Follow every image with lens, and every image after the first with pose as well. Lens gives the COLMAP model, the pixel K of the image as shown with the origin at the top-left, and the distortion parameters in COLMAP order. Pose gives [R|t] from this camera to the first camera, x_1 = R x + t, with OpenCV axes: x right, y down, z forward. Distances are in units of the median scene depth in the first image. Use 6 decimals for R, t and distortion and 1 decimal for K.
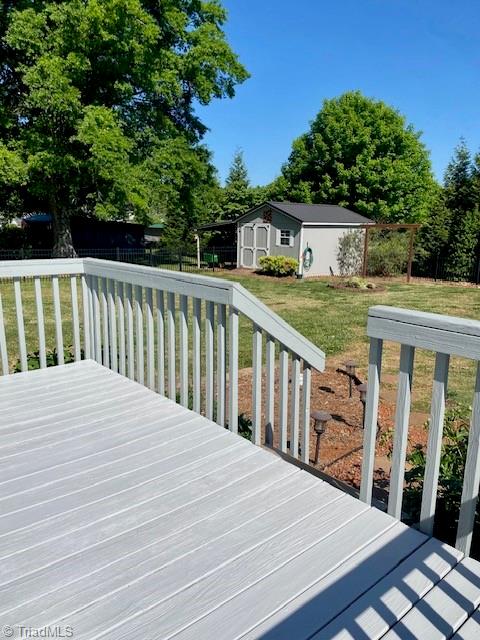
lens RADIAL K [[485.6, 0, 240.3], [0, 485.6, 319.8], [0, 0, 1]] dist [-0.002486, -0.001289]
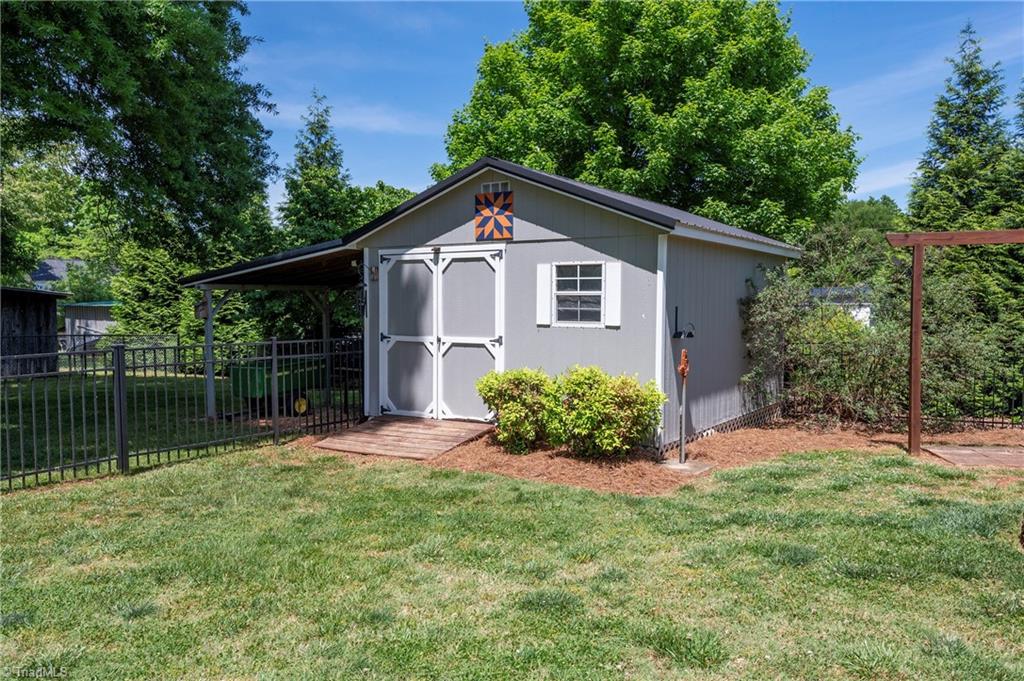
lens RADIAL K [[784.1, 0, 512.2], [0, 784.1, 340.2], [0, 0, 1]] dist [0.005607, 0.001683]
pose [[0.962242, -0.023430, 0.271185, -0.047514], [0.065826, 0.986747, -0.148316, -0.084940], [-0.264116, 0.160567, 0.951032, 0.609161]]
